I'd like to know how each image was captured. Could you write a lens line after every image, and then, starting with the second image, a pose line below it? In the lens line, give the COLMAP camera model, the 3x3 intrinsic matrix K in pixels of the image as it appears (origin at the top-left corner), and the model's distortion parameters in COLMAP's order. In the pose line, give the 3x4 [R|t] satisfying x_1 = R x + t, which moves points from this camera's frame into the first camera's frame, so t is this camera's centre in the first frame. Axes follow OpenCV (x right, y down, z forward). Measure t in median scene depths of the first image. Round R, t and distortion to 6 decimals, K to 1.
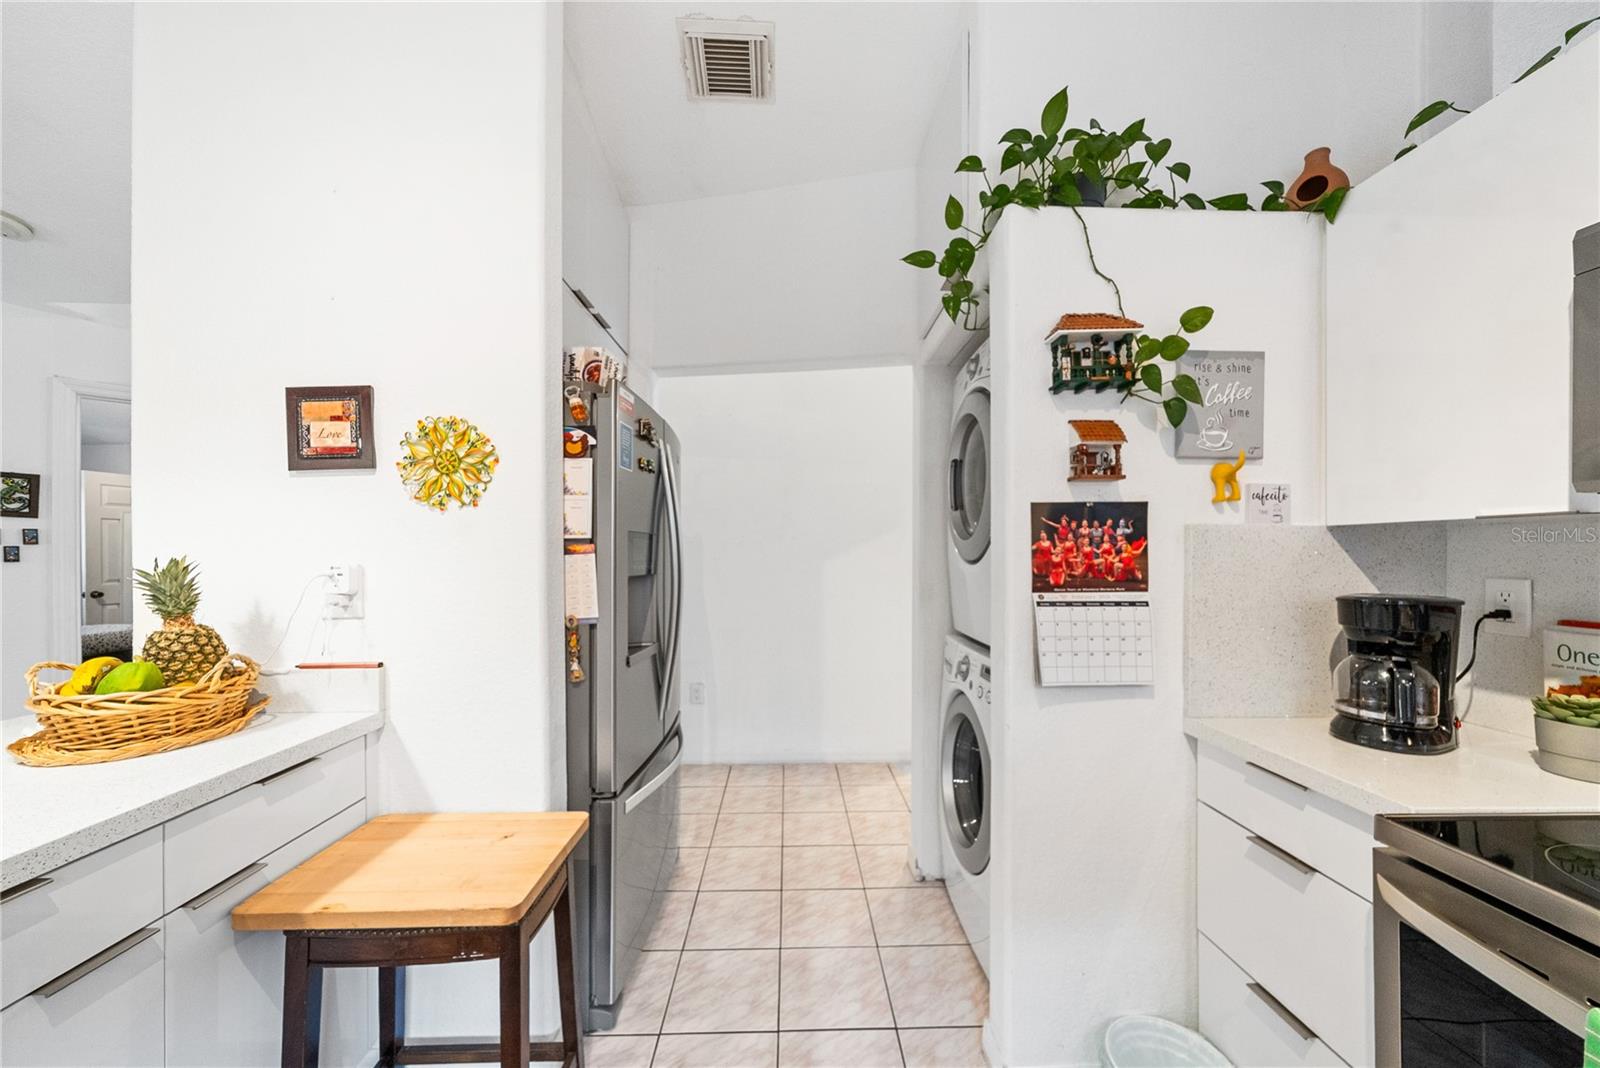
lens RADIAL K [[563.1, 0, 803.0], [0, 563.1, 550.6], [0, 0, 1]] dist [0.000105, 0.000075]
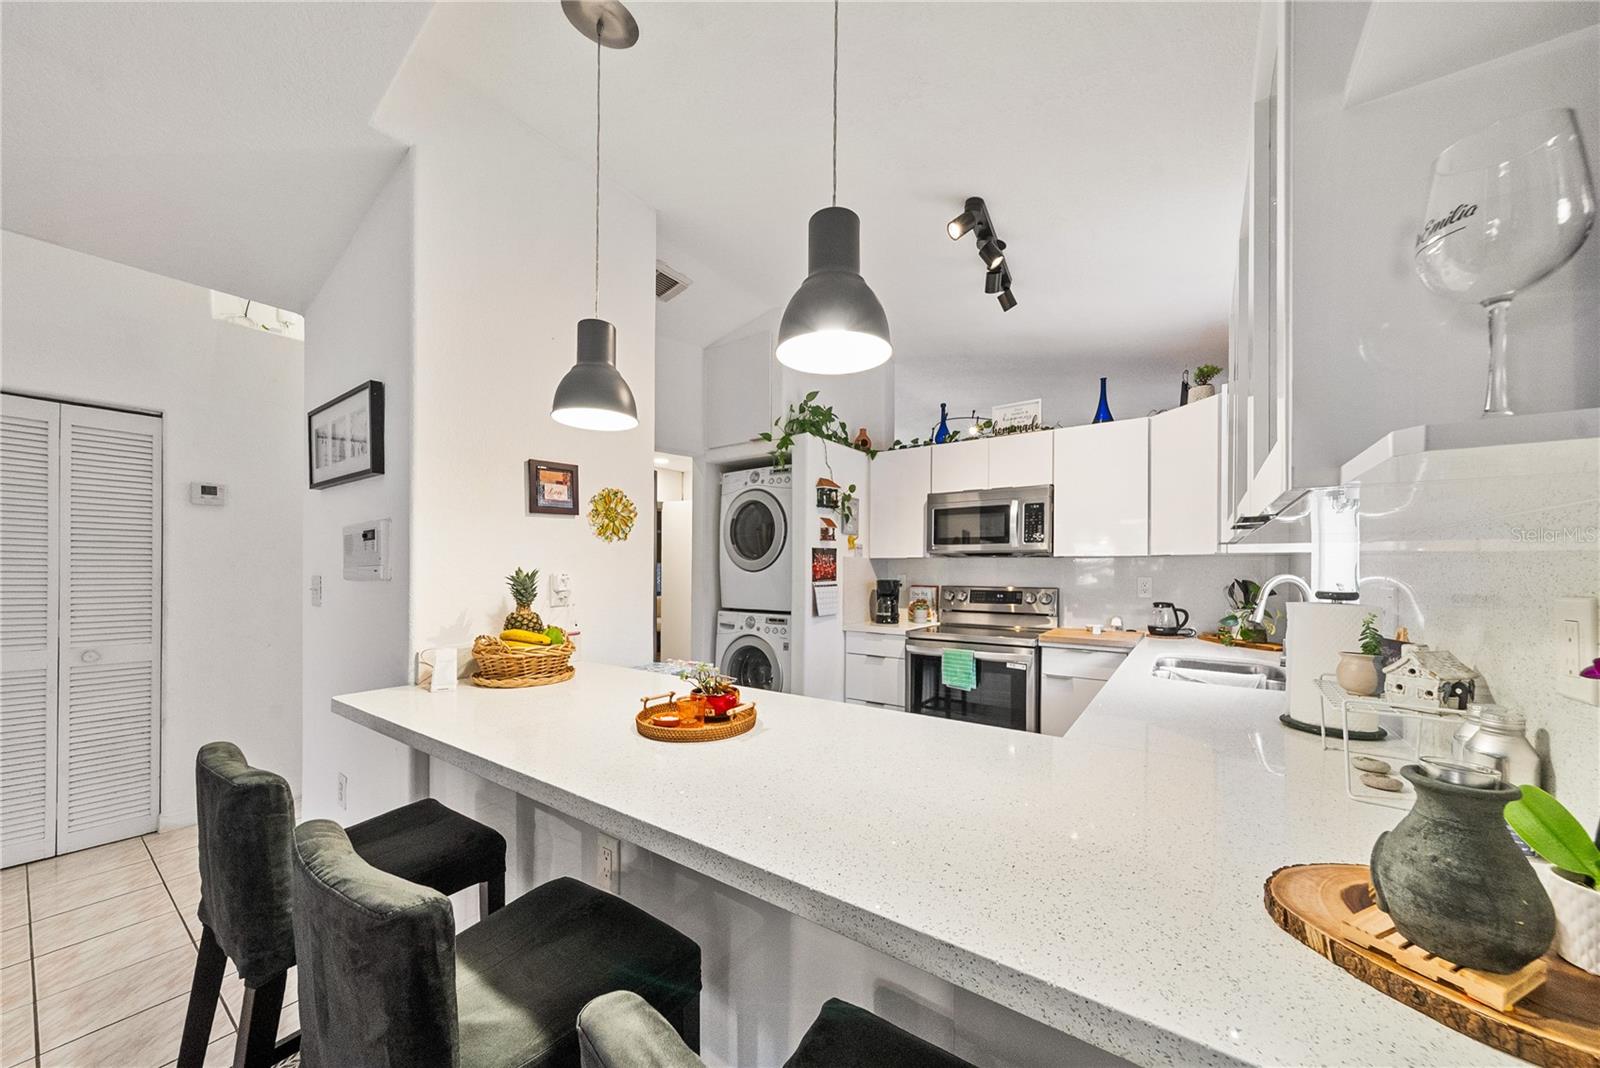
lens RADIAL K [[551.2, 0, 798.7], [0, 551.2, 565.4], [0, 0, 1]] dist [0.000881, 0.000056]
pose [[0.604428, 0.003961, 0.796650, -1.684194], [-0.012927, 0.999905, 0.004837, -0.014855], [-0.796555, -0.013222, 0.604421, -0.508108]]
